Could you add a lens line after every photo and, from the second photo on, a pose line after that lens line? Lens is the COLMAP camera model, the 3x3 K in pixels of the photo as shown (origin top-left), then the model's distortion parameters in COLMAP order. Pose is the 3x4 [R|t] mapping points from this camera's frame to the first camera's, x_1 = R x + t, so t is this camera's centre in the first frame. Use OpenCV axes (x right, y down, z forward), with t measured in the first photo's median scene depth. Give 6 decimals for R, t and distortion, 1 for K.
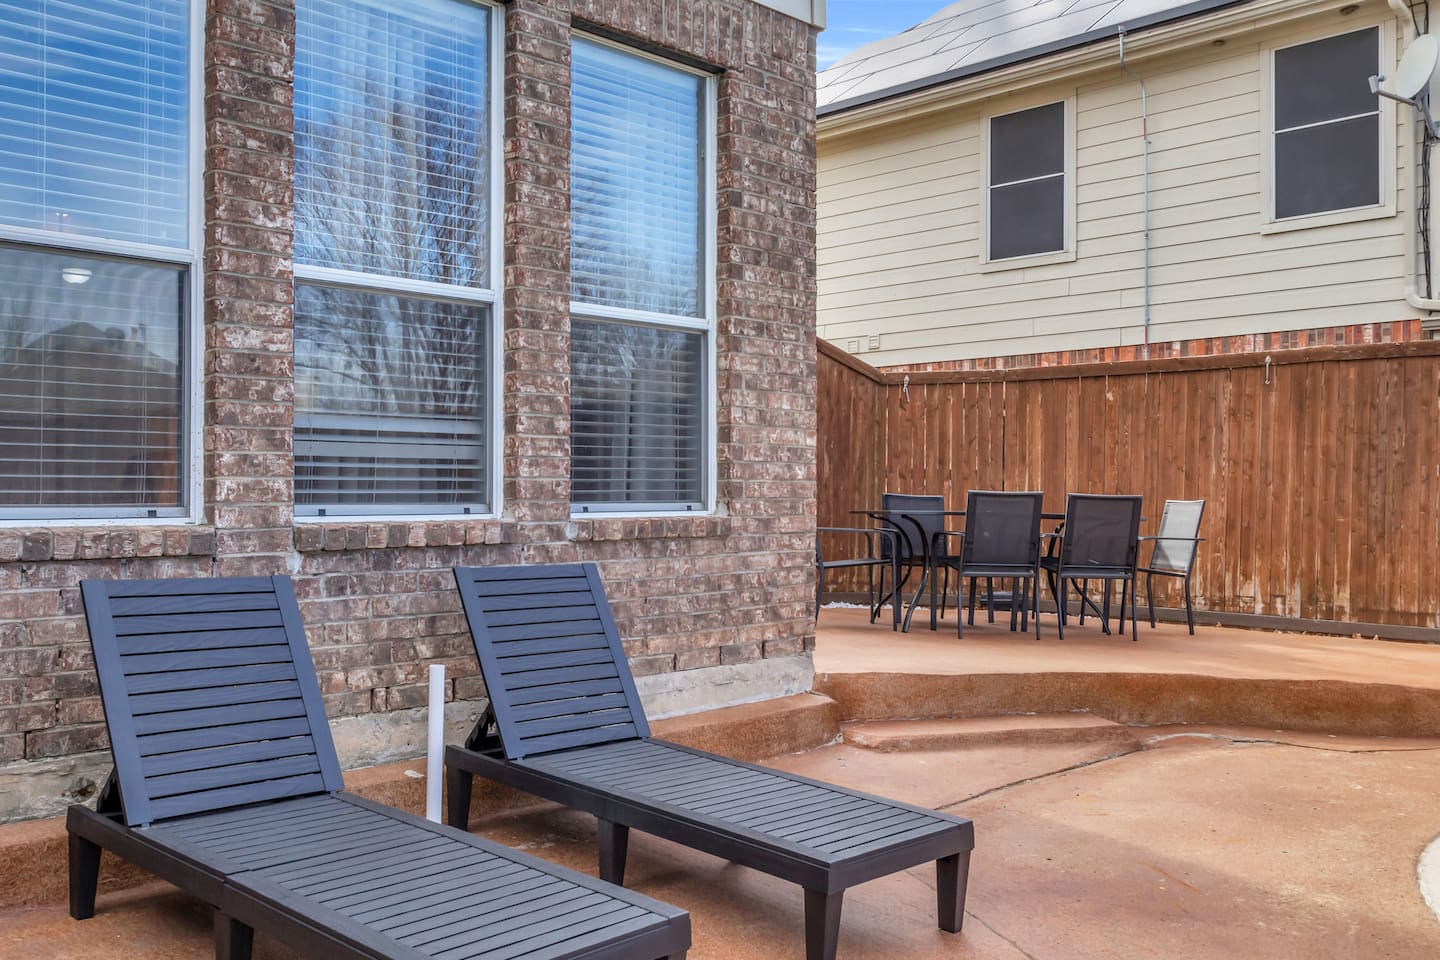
lens RADIAL K [[1296.3, 0, 719.1], [0, 1296.3, 486.2], [0, 0, 1]] dist [0.021203, 0.010153]
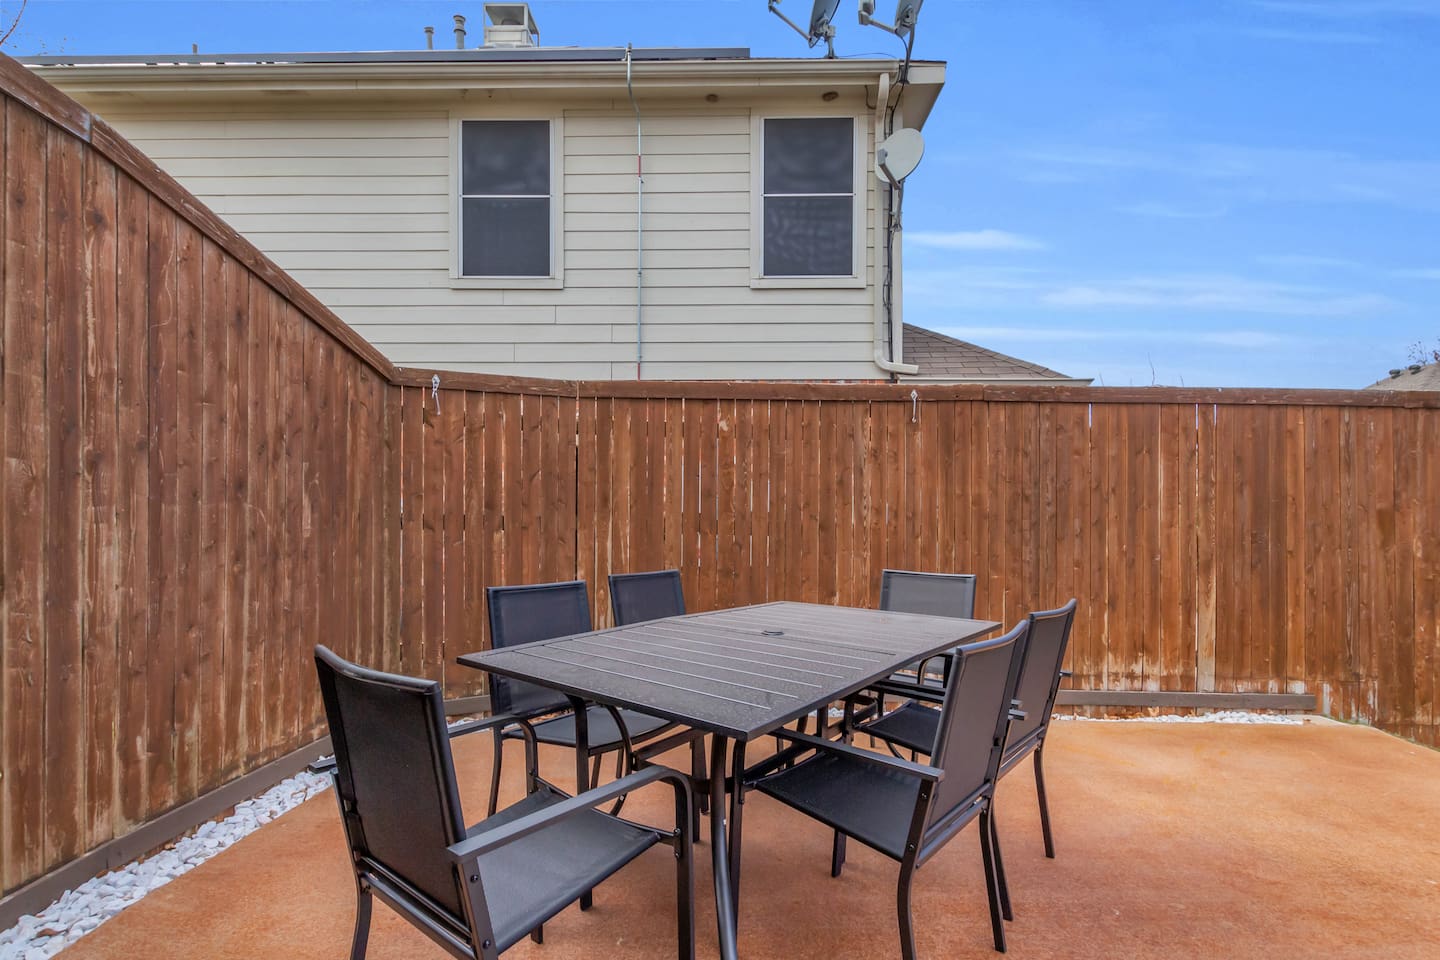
lens RADIAL K [[657.8, 0, 710.5], [0, 657.8, 508.1], [0, 0, 1]] dist [0.000621, -0.000009]
pose [[0.729090, -0.015435, 0.684244, 0.016258], [-0.007104, 0.999521, 0.030116, -0.028995], [-0.684381, -0.026818, 0.728631, 0.674038]]
